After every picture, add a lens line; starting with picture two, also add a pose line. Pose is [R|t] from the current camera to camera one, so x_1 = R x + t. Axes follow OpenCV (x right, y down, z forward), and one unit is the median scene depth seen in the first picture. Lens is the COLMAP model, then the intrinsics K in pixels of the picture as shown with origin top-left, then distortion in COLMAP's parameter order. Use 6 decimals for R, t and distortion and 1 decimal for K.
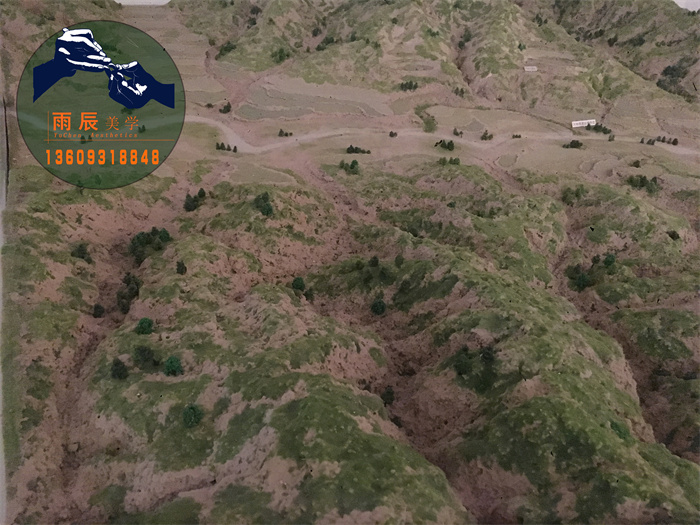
lens RADIAL K [[594.2, 0, 346.2], [0, 594.2, 261.7], [0, 0, 1]] dist [0.083125, -0.113393]
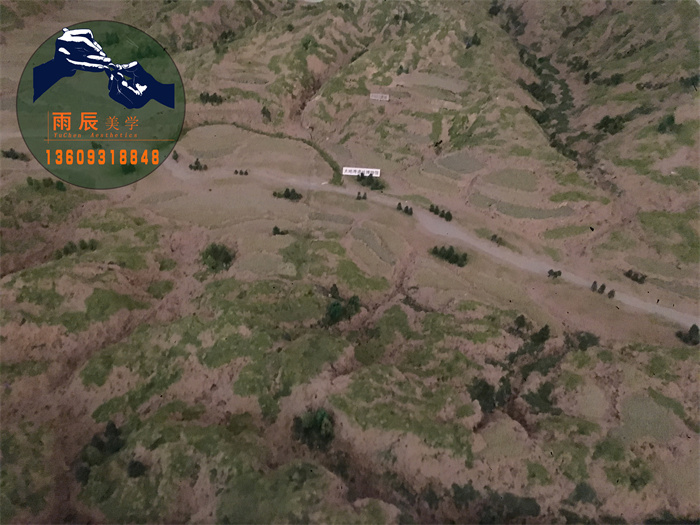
lens RADIAL K [[594.2, 0, 349.3], [0, 594.2, 267.0], [0, 0, 1]] dist [0.083125, -0.113393]
pose [[0.906802, 0.207188, -0.367129, 0.635478], [-0.214854, 0.976434, 0.020364, -0.117883], [0.362697, 0.060413, 0.929947, 0.290118]]
